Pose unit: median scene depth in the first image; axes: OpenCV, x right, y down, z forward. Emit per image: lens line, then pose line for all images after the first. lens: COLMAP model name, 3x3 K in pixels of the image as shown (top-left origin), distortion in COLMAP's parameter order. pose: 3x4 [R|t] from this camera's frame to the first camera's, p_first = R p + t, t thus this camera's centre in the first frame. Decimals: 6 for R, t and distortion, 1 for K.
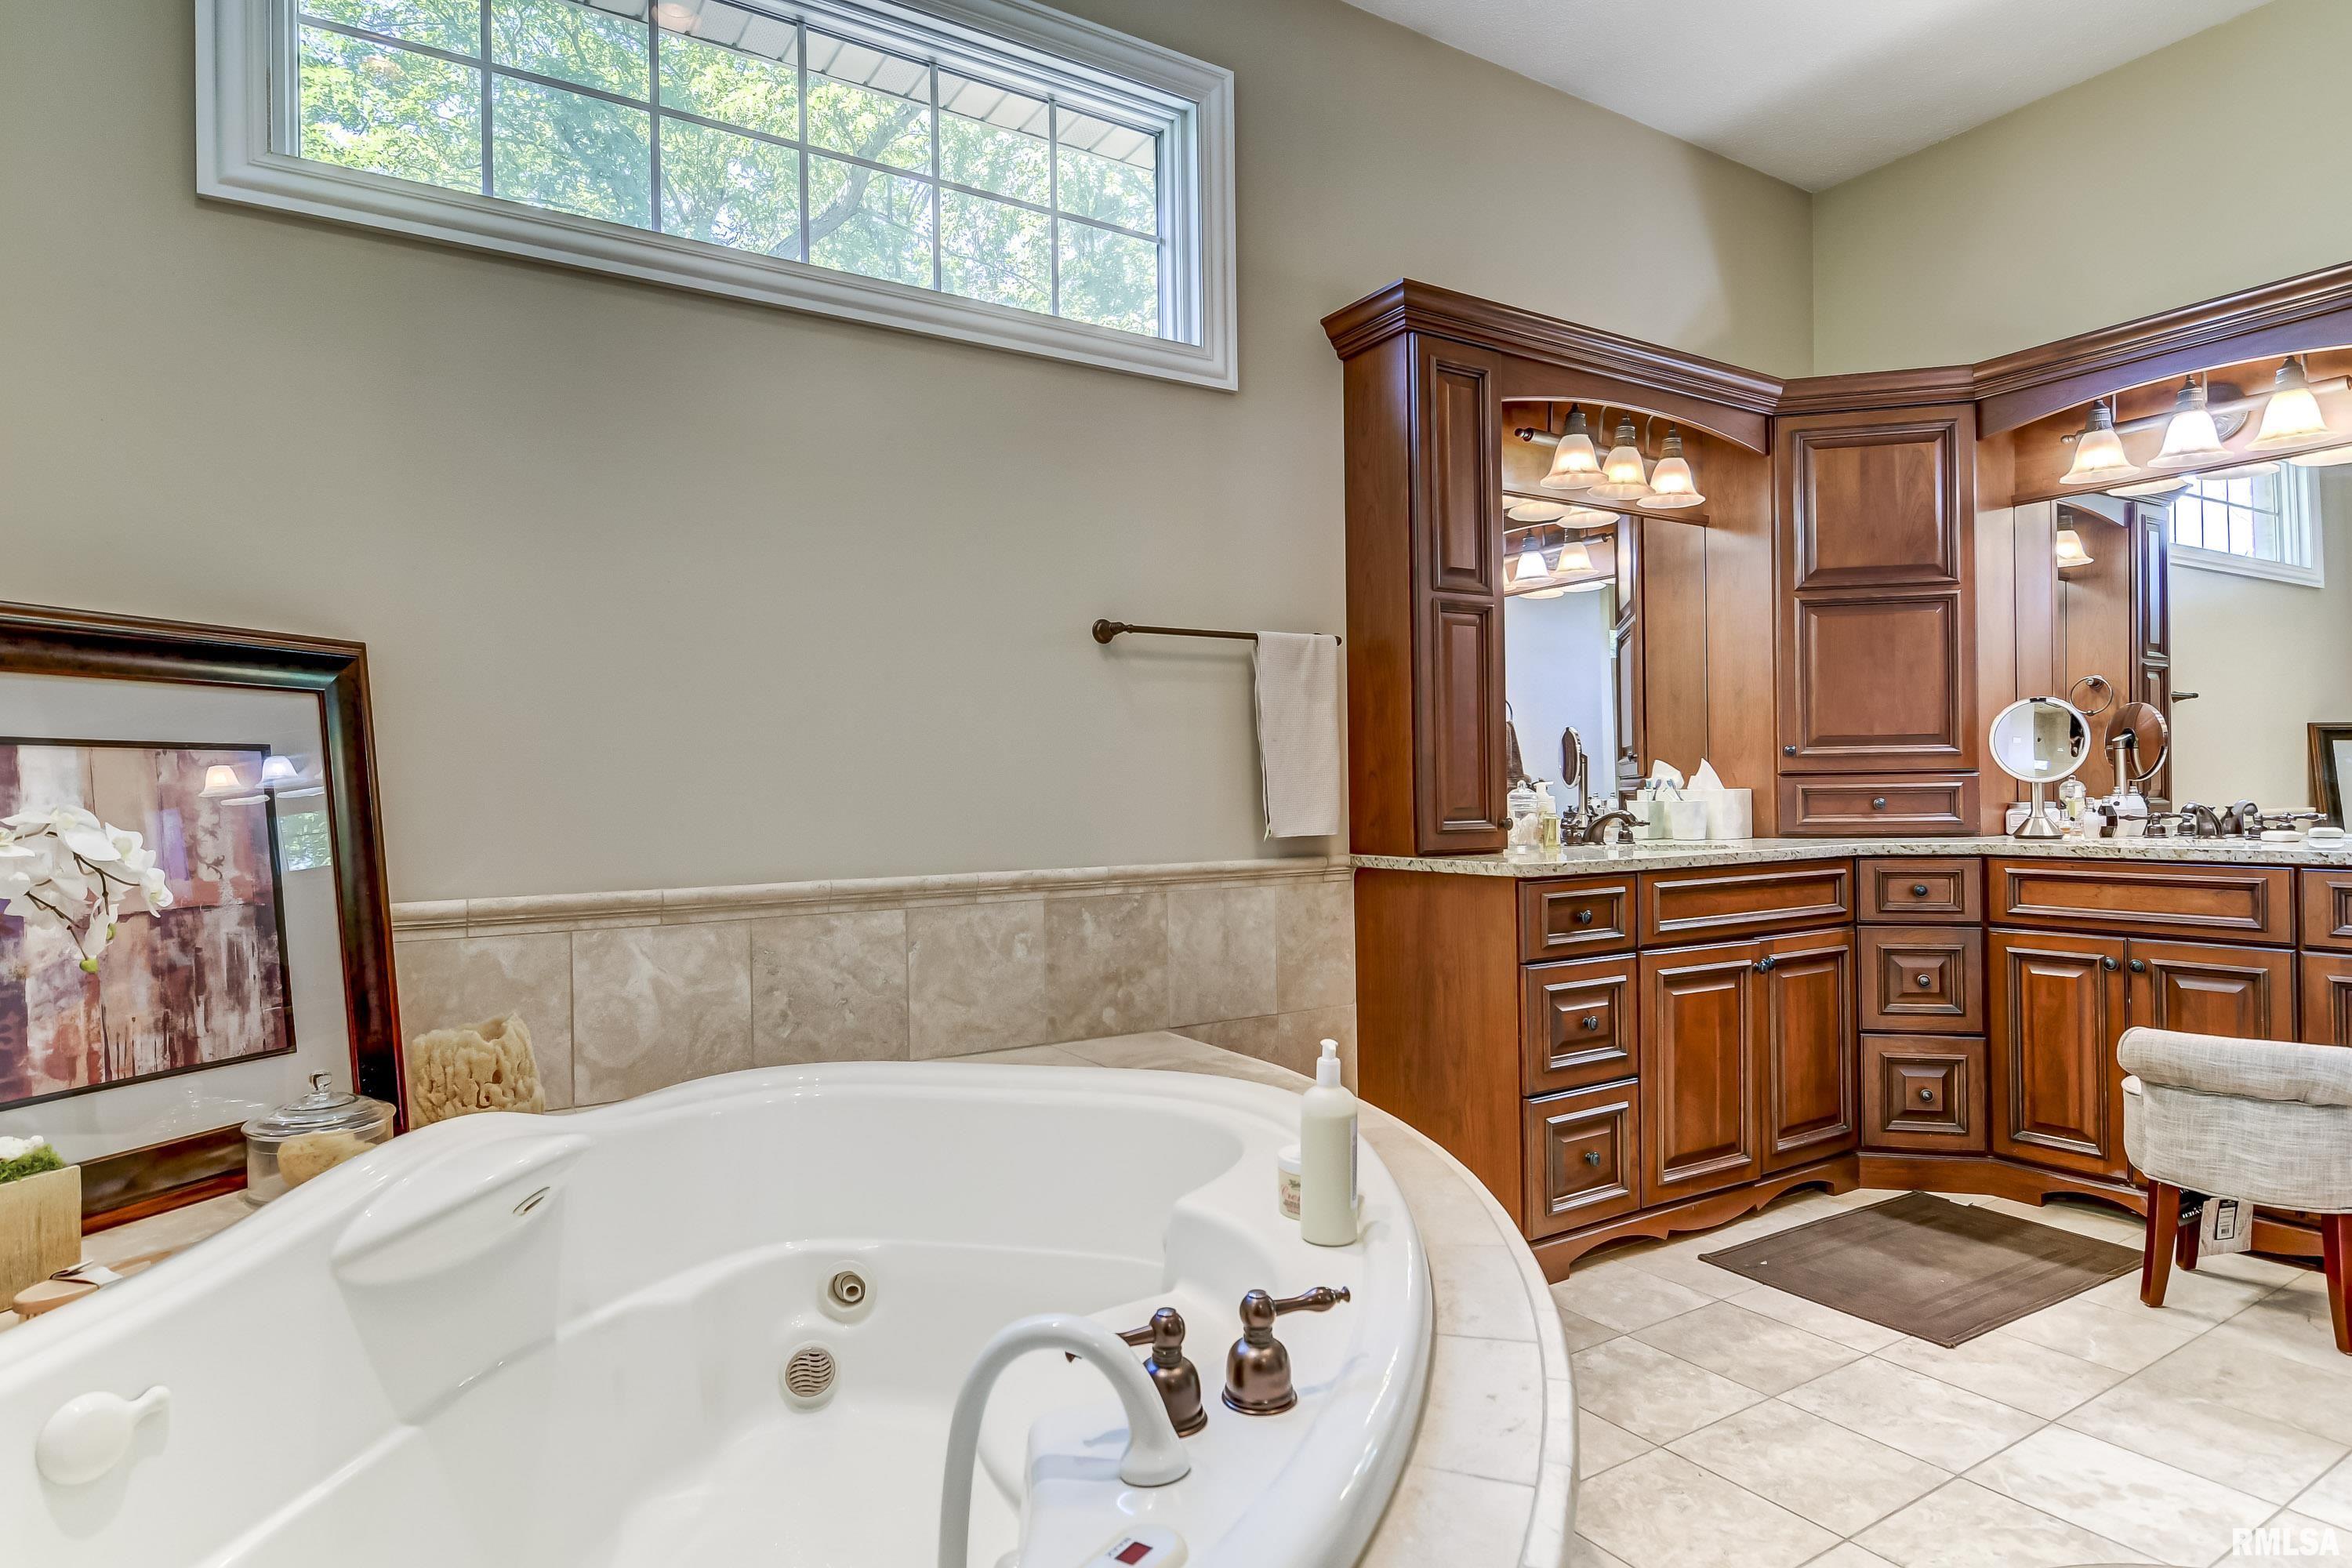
lens RADIAL K [[1275.1, 0, 1176.7], [0, 1275.1, 790.4], [0, 0, 1]] dist [0.005404, 0.000356]
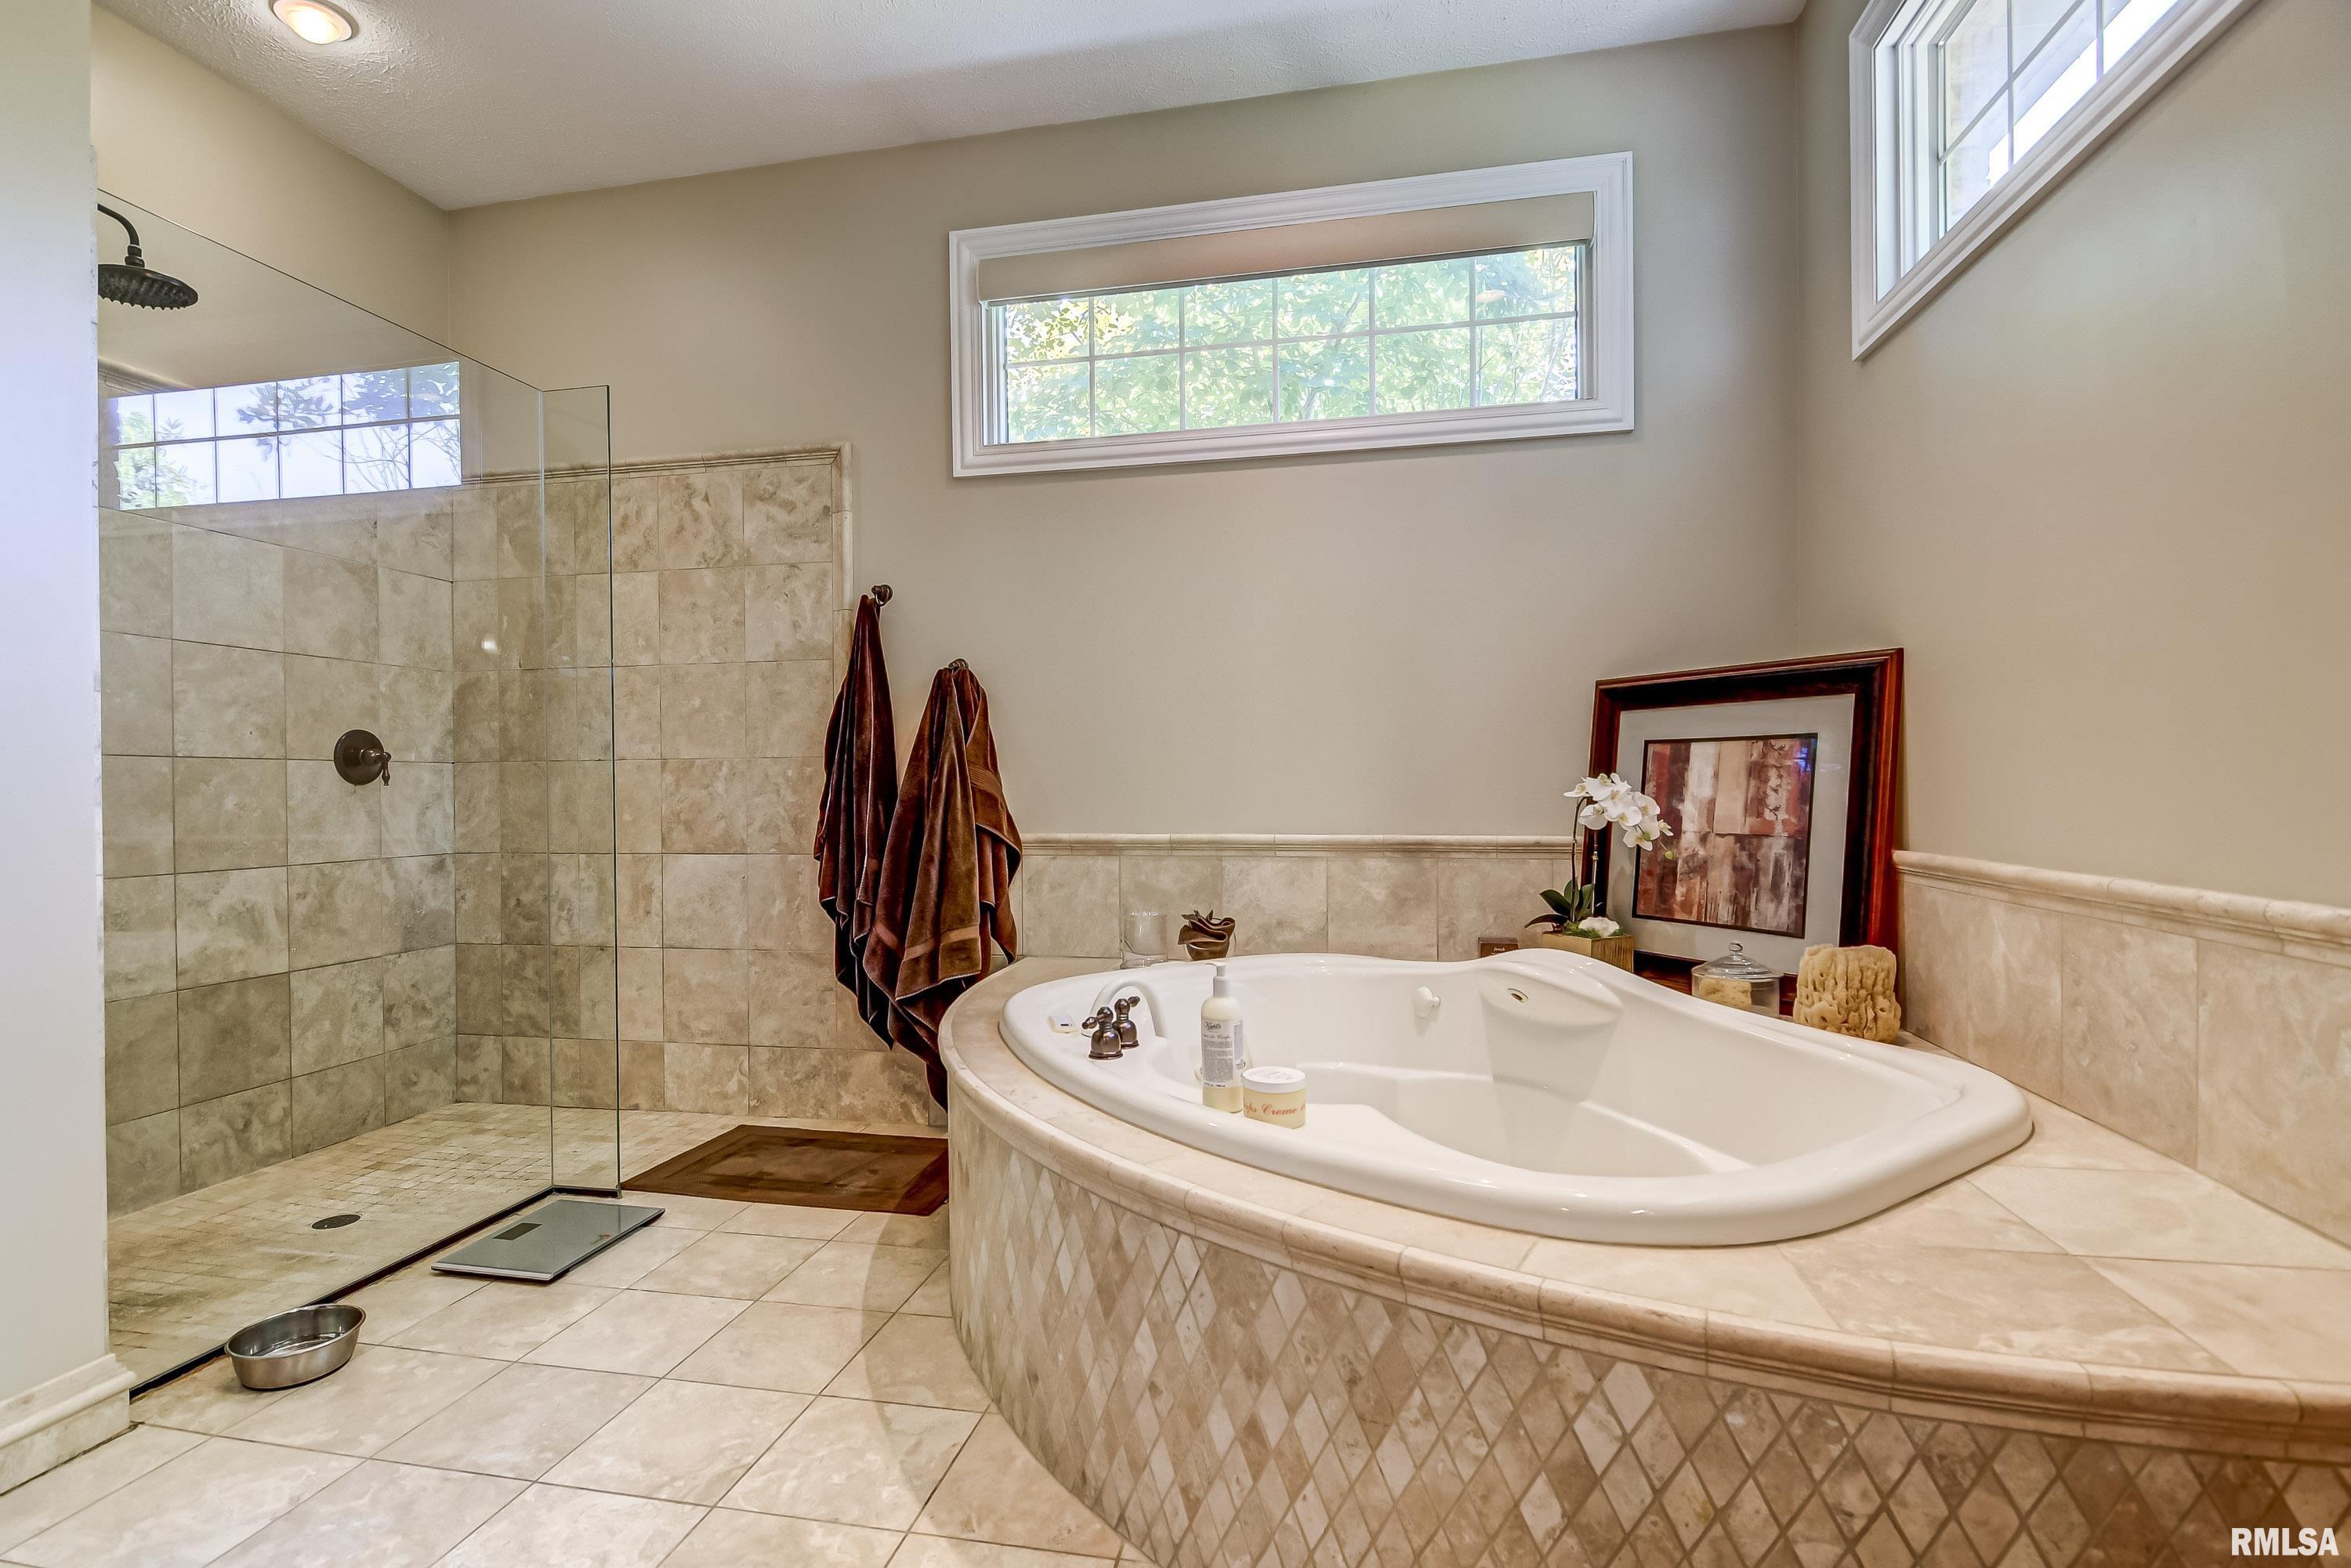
lens RADIAL K [[1120.1, 0, 1172.2], [0, 1120.1, 787.0], [0, 0, 1]] dist [0.001884, -0.002028]
pose [[-0.687369, 0.026325, -0.725831, 0.777181], [0.024718, 0.999612, 0.012846, -0.007359], [0.725888, -0.009111, -0.687753, 1.395287]]
